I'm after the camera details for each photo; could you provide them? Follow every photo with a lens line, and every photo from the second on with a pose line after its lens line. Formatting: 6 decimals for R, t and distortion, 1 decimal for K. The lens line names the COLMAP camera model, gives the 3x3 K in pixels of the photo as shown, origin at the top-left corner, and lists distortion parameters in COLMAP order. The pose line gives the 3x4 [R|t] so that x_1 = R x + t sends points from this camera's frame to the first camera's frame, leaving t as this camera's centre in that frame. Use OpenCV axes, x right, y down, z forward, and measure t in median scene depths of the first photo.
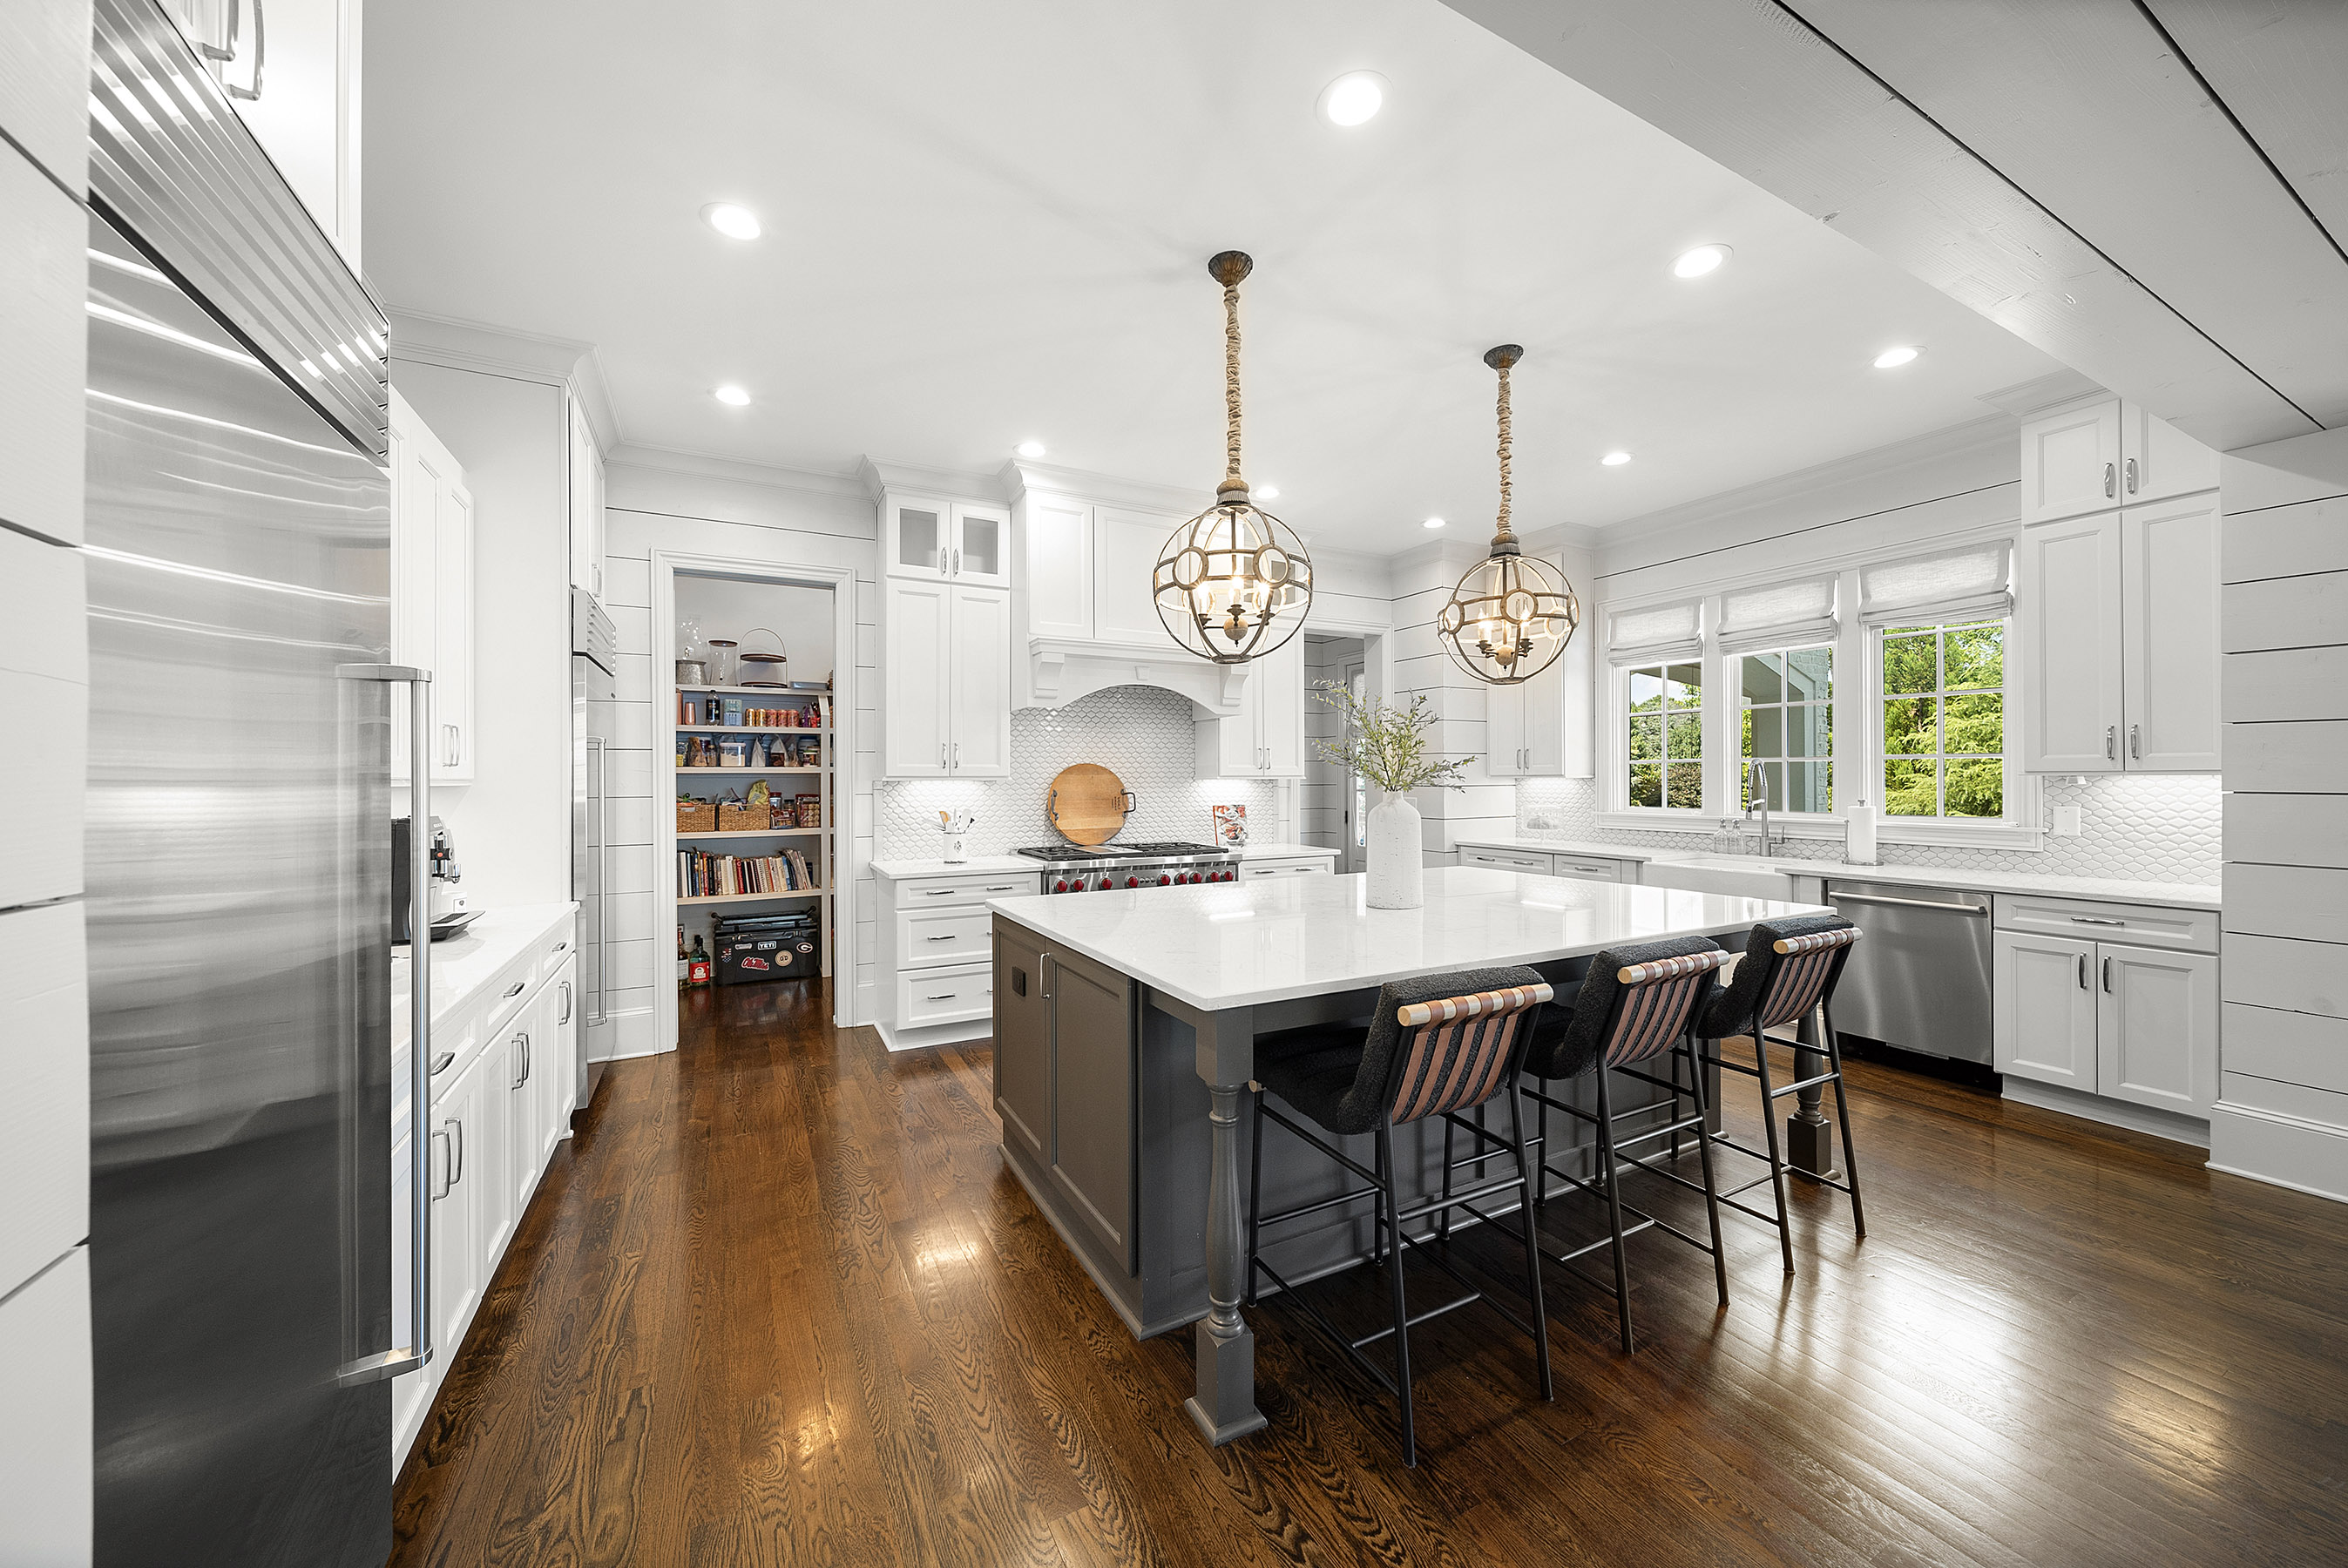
lens RADIAL K [[830.3, 0, 1157.6], [0, 830.3, 779.7], [0, 0, 1]] dist [0.001464, -0.001361]
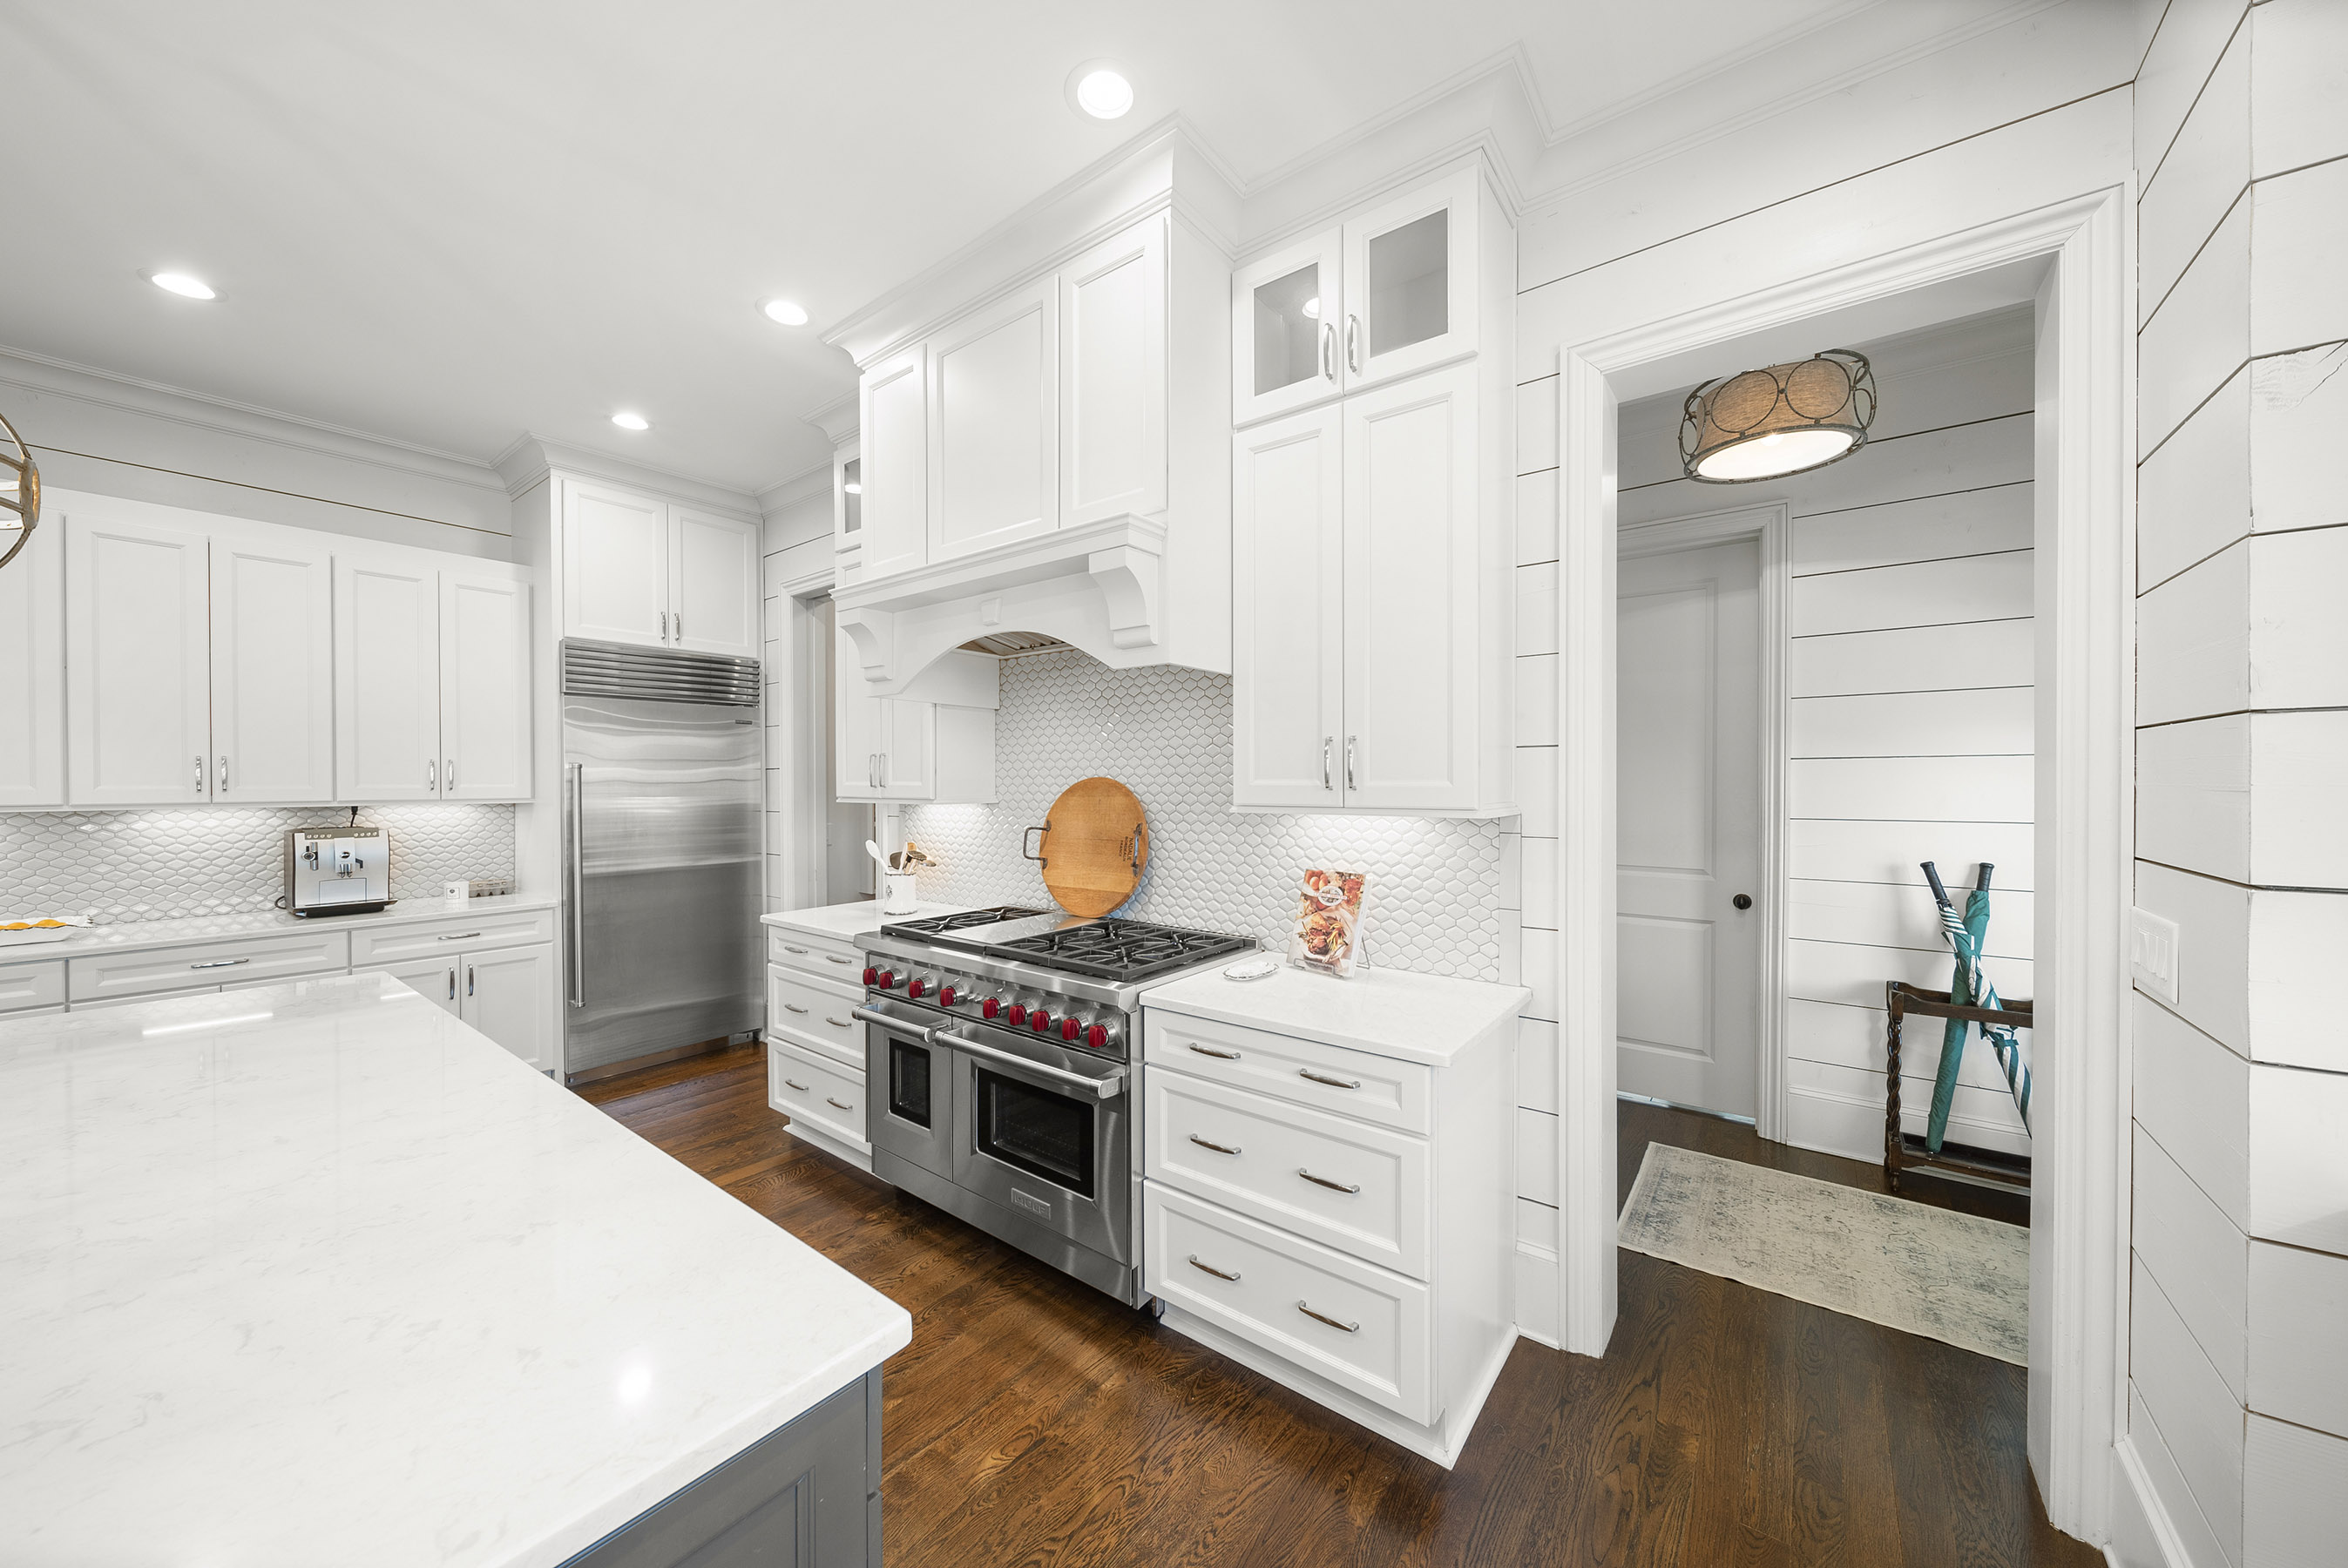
lens RADIAL K [[830.3, 0, 1167.8], [0, 830.3, 793.2], [0, 0, 1]] dist [0.001464, -0.001361]
pose [[0.422214, 0.013589, -0.906394, 0.498859], [-0.000832, 0.999893, 0.014604, -0.018689], [0.906496, -0.005412, 0.422180, 0.847655]]
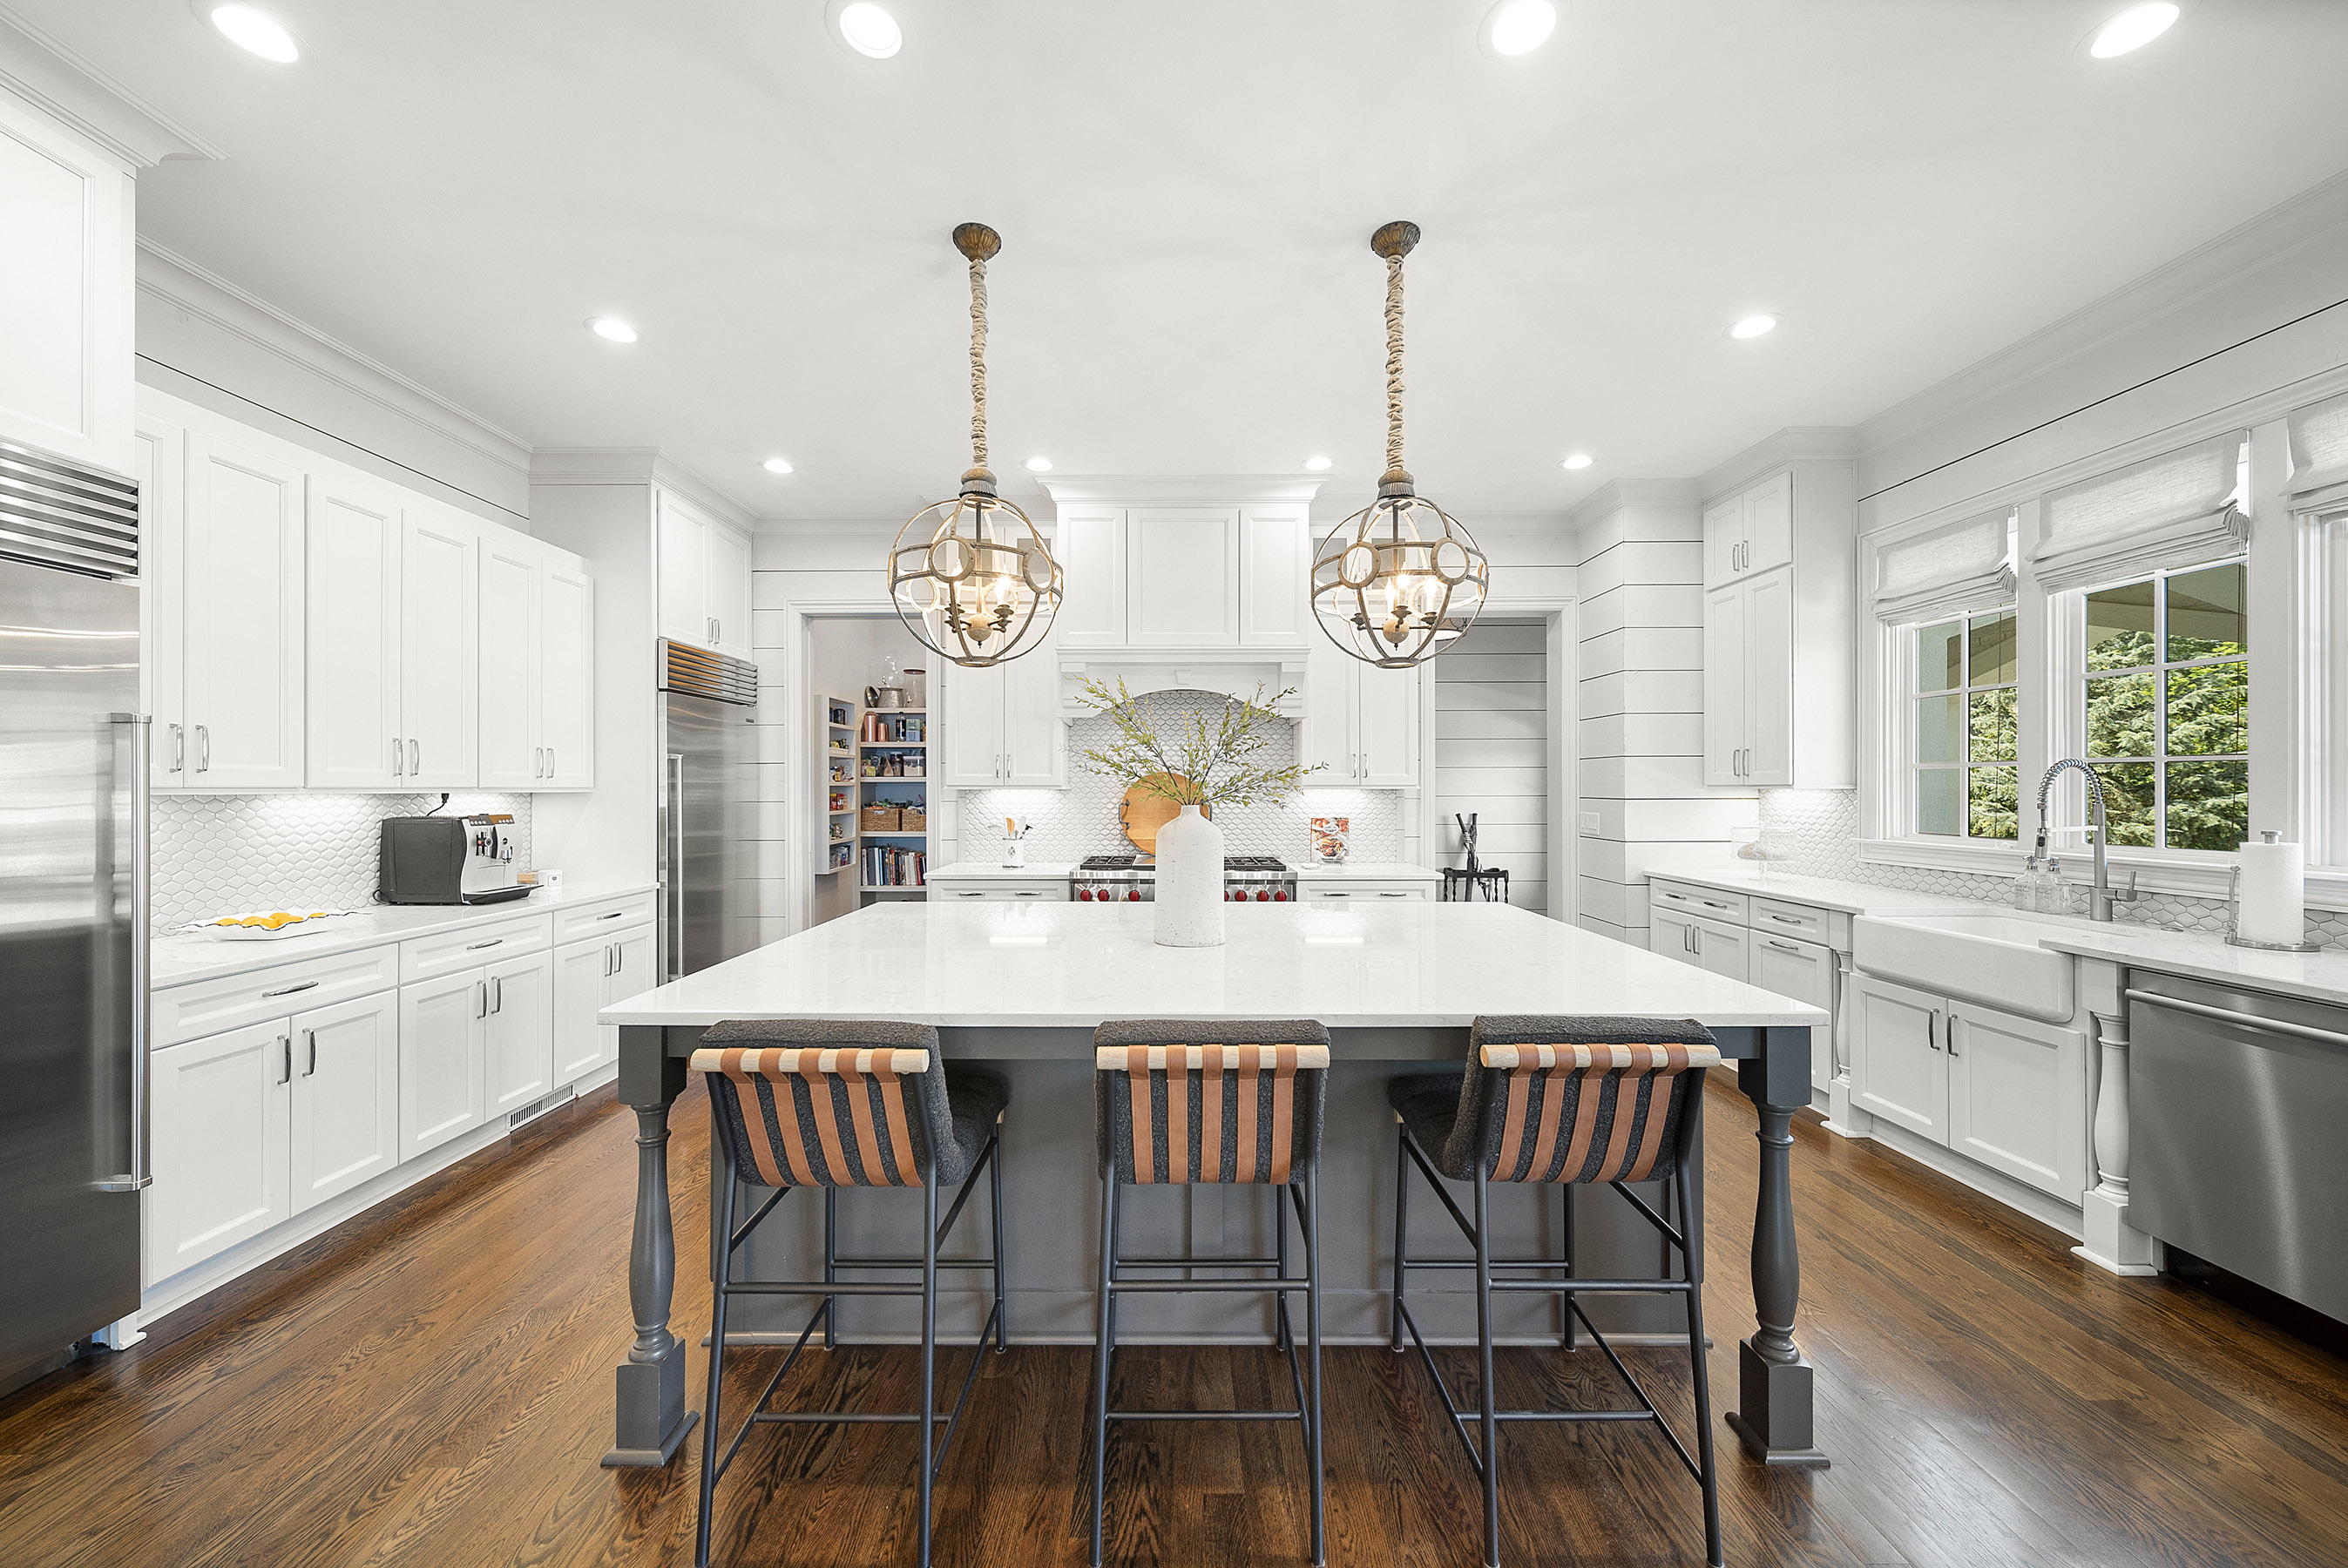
lens RADIAL K [[830.3, 0, 1166.5], [0, 830.3, 788.6], [0, 0, 1]] dist [0.001464, -0.001361]
pose [[0.889170, 0.003608, -0.457563, 0.385841], [-0.002963, 0.999993, 0.002129, -0.002668], [0.457568, -0.000537, 0.889175, 0.145728]]
